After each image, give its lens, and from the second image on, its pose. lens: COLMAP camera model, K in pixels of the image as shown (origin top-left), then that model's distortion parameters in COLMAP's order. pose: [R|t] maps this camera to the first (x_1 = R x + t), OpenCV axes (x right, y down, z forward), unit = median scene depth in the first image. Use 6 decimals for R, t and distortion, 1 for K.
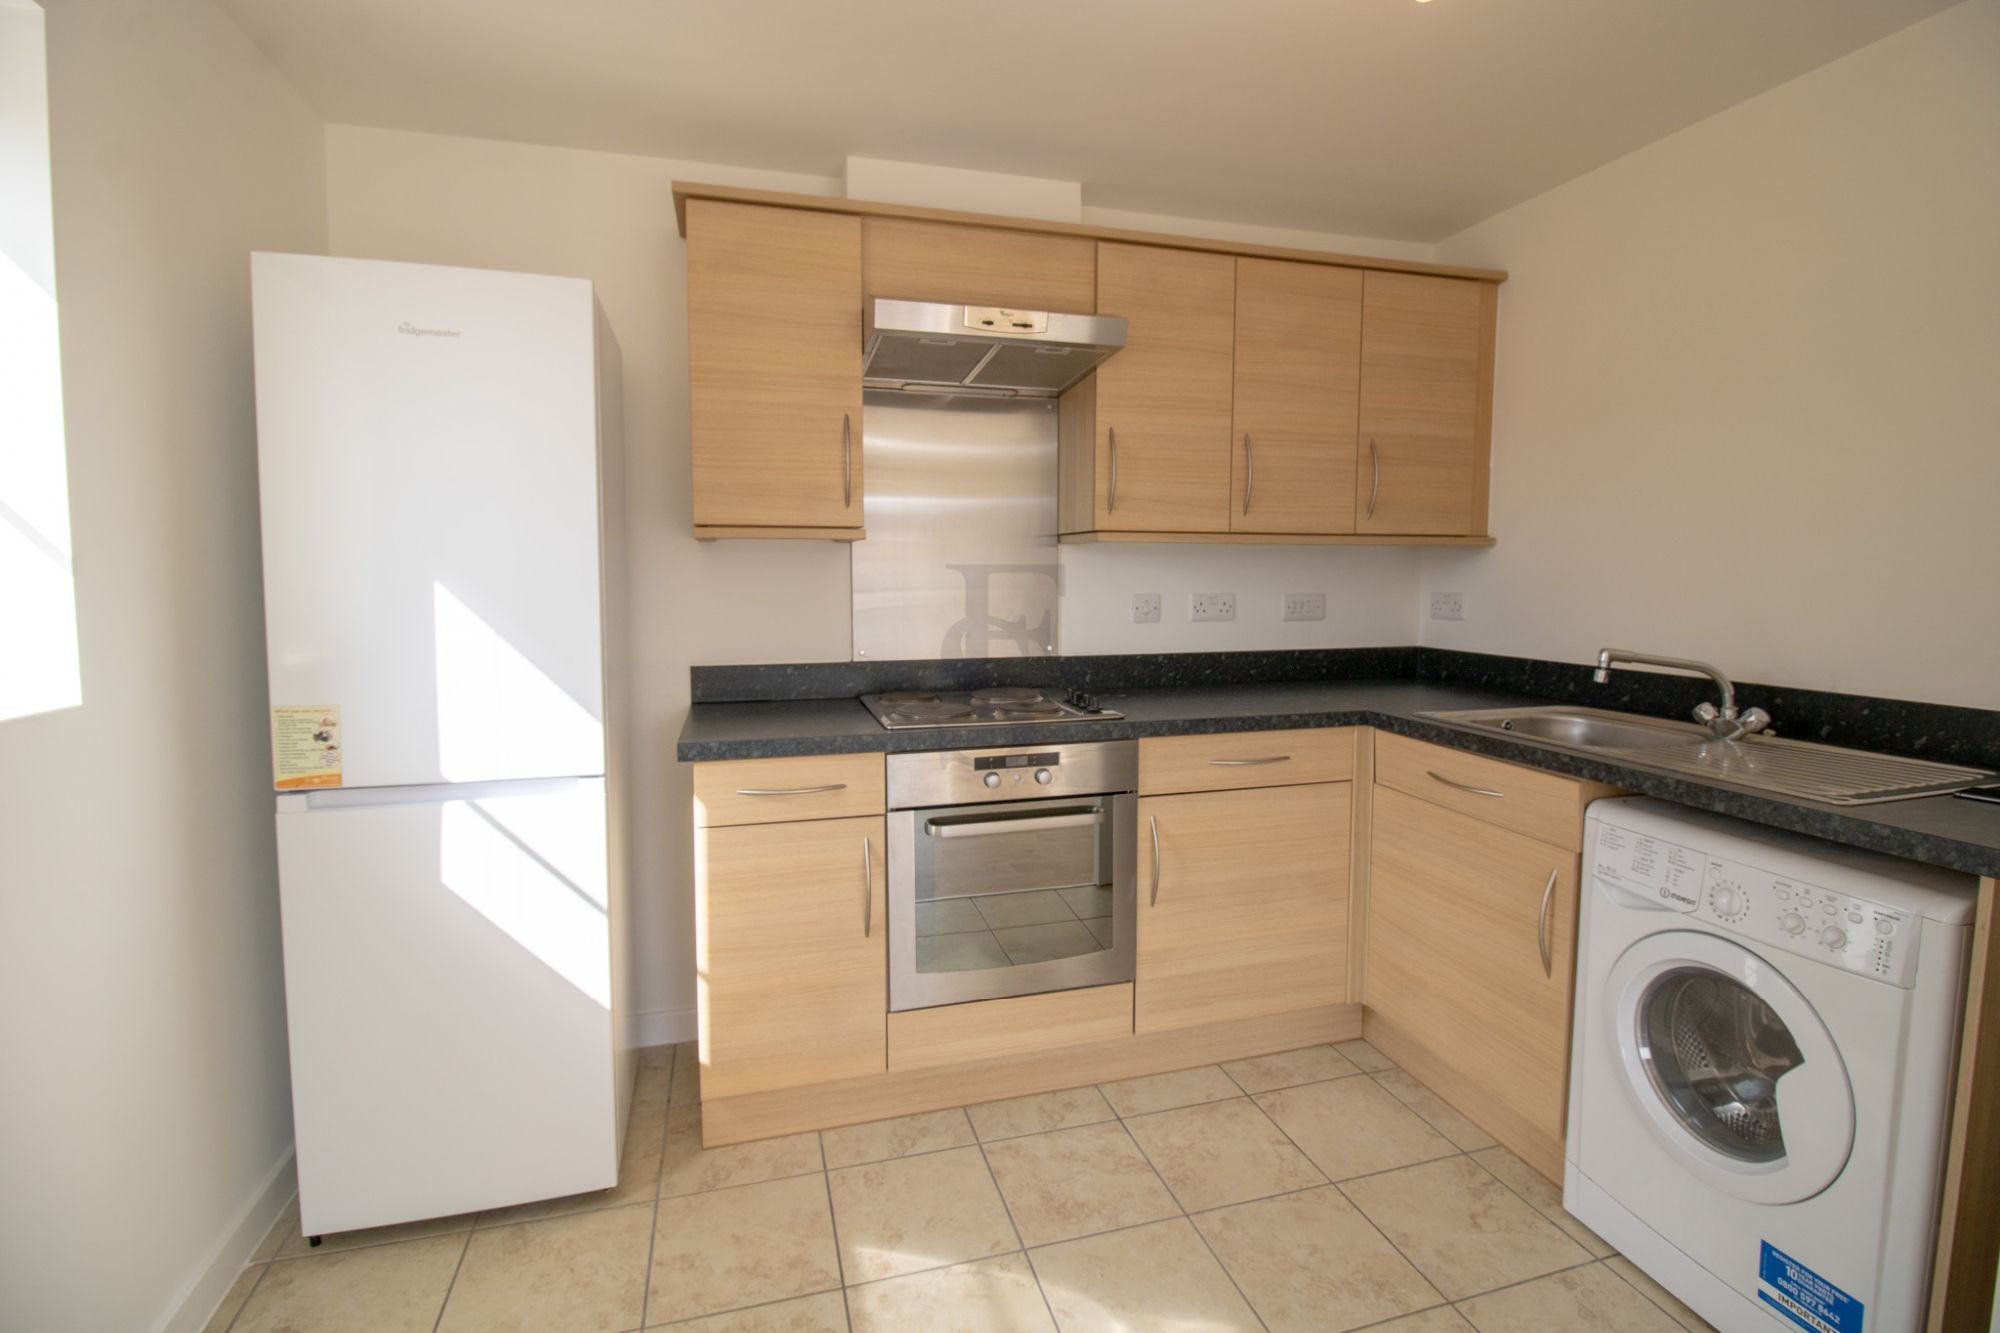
lens RADIAL K [[922.0, 0, 1007.2], [0, 922.0, 640.3], [0, 0, 1]] dist [-0.000668, -0.013327]
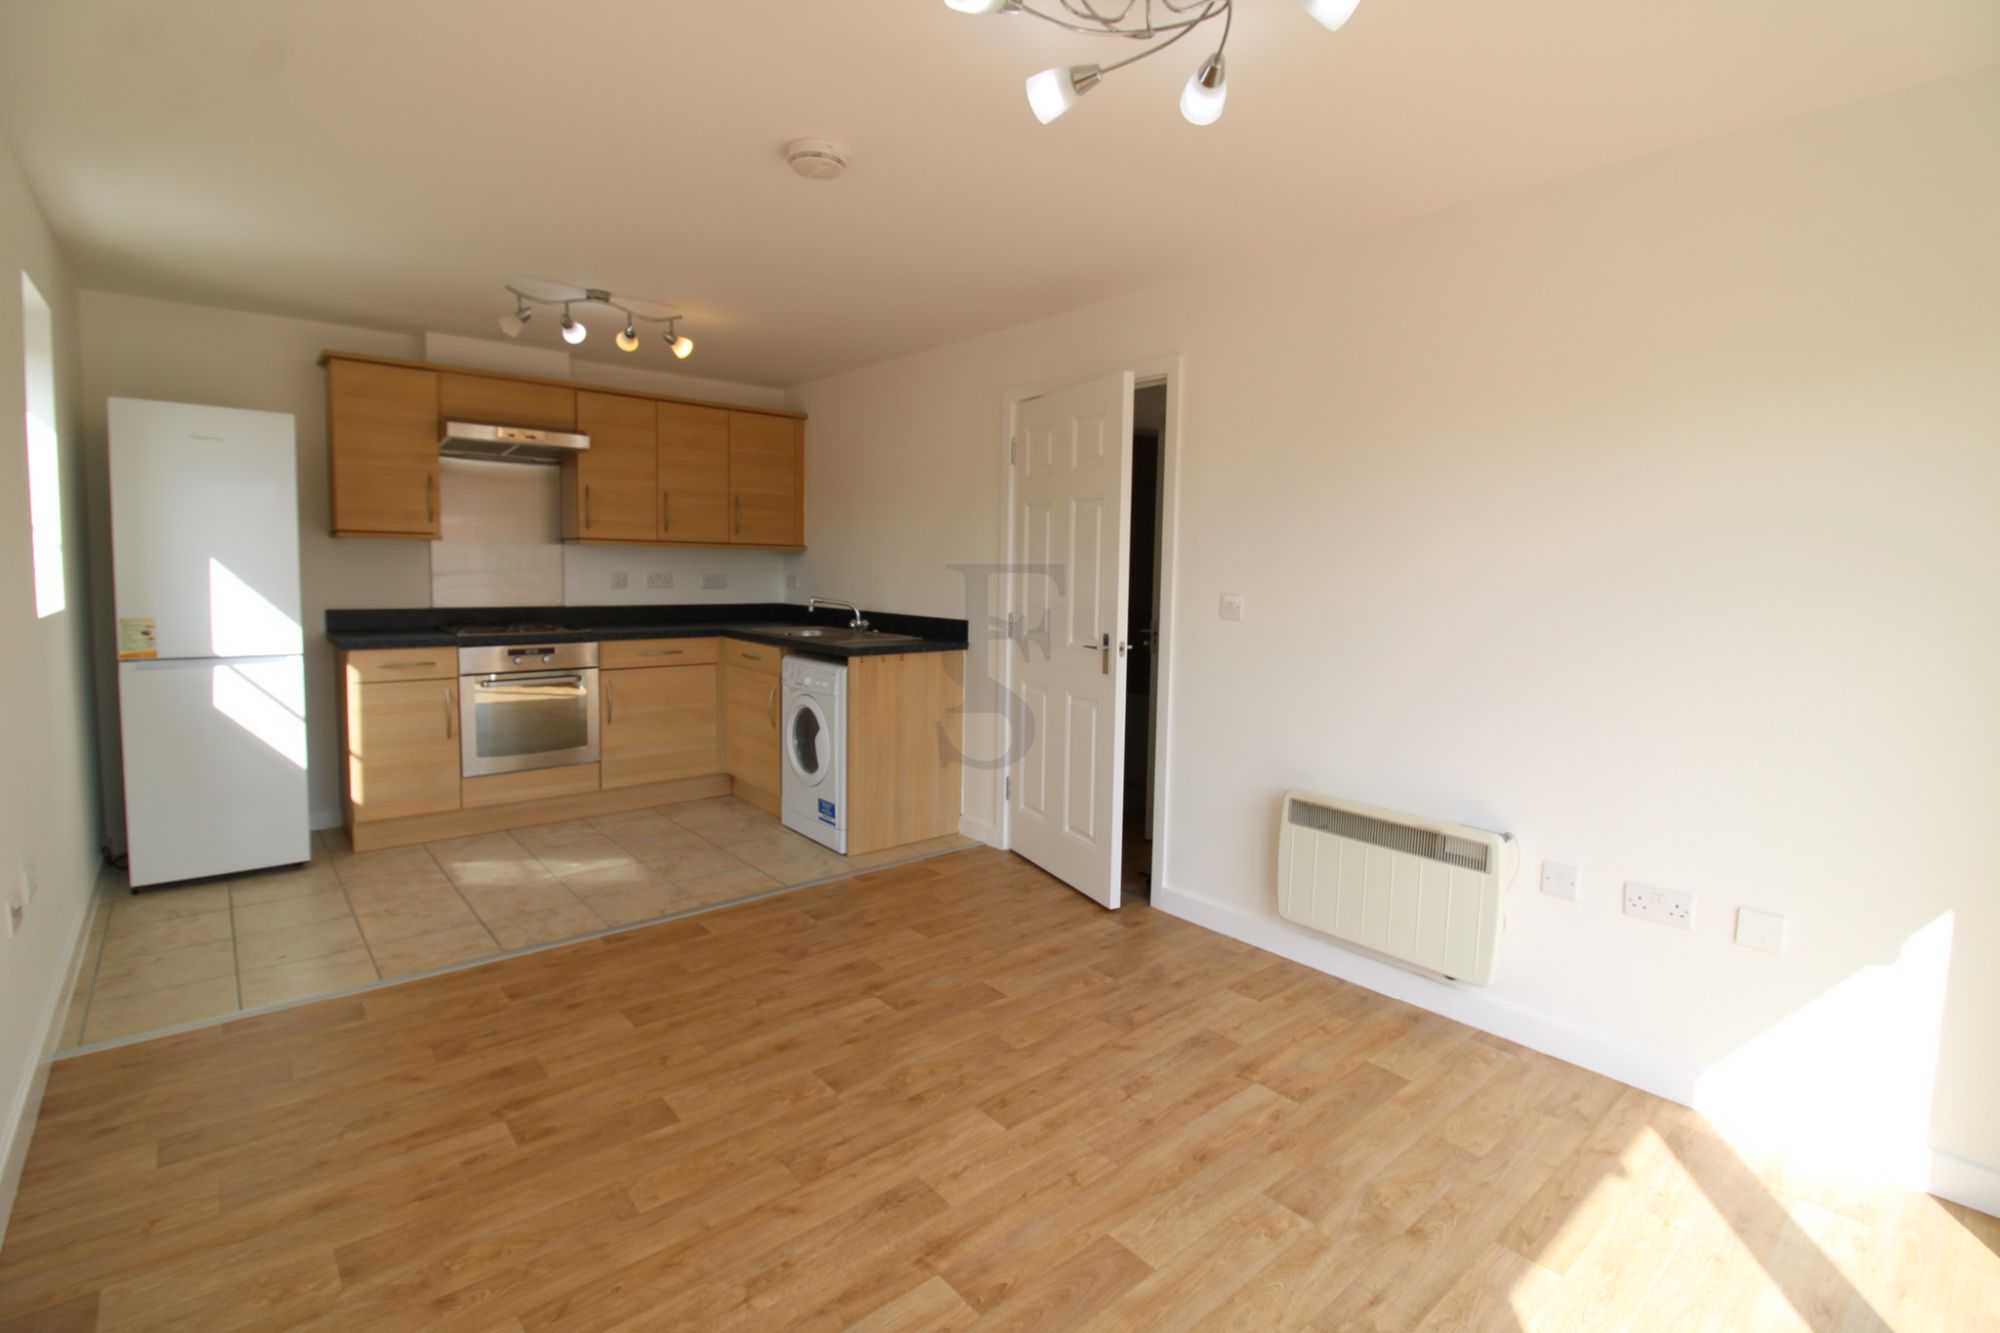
lens RADIAL K [[922.0, 0, 1007.2], [0, 922.0, 640.3], [0, 0, 1]] dist [-0.000668, -0.013327]
pose [[0.907138, -0.015755, 0.420539, 0.109651], [0.011667, 0.999856, 0.012293, 0.093689], [-0.420672, -0.006245, 0.907191, -1.301745]]
